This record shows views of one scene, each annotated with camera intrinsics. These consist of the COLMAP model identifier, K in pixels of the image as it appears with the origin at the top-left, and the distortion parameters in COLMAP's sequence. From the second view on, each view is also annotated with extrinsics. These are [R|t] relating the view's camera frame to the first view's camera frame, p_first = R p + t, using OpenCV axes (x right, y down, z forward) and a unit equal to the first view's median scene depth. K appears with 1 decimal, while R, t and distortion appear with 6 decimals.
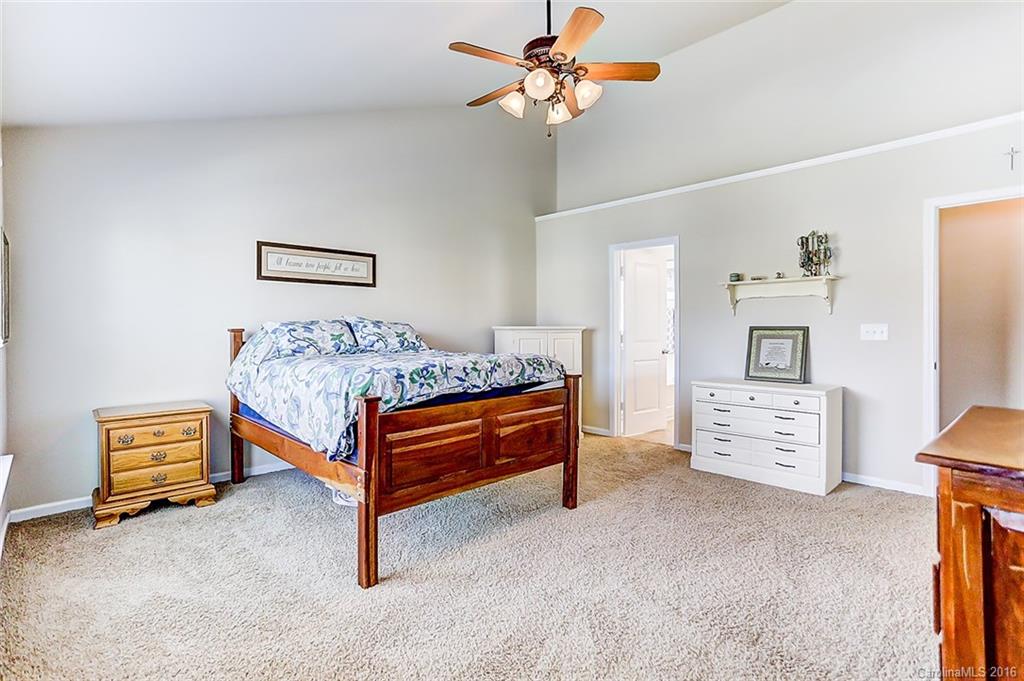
lens RADIAL K [[514.4, 0, 512.1], [0, 514.4, 333.5], [0, 0, 1]] dist [-0.000780, -0.000032]
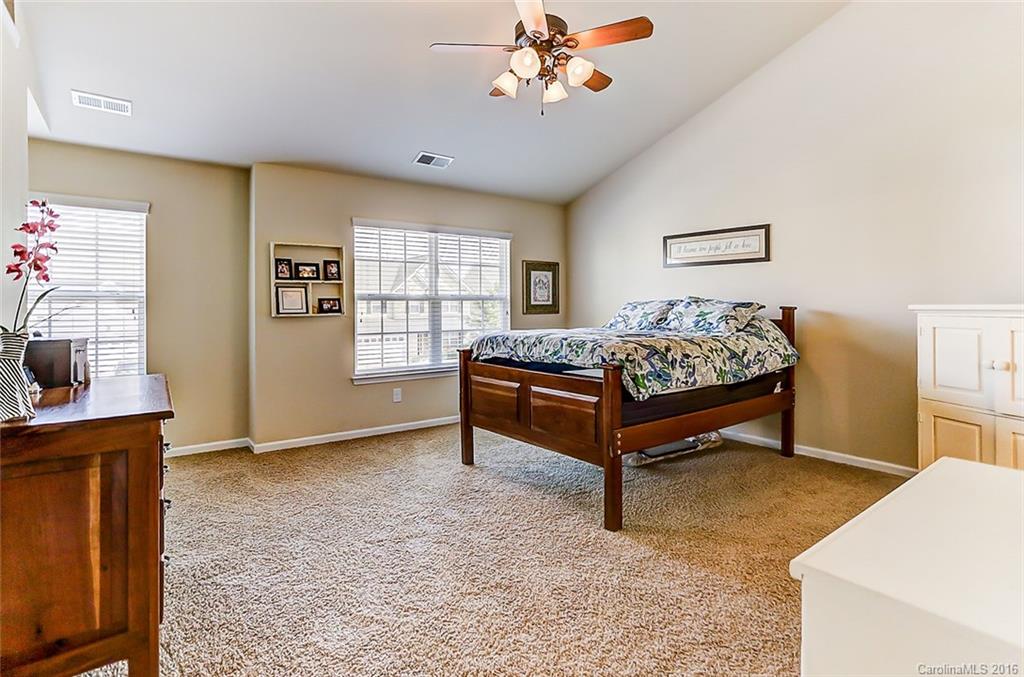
lens RADIAL K [[514.4, 0, 513.9], [0, 514.4, 305.6], [0, 0, 1]] dist [-0.000780, -0.000032]
pose [[-0.102692, 0.002718, -0.994709, 0.791148], [-0.009822, 0.999945, 0.003746, -0.014346], [0.994665, 0.010155, -0.102660, 0.776295]]
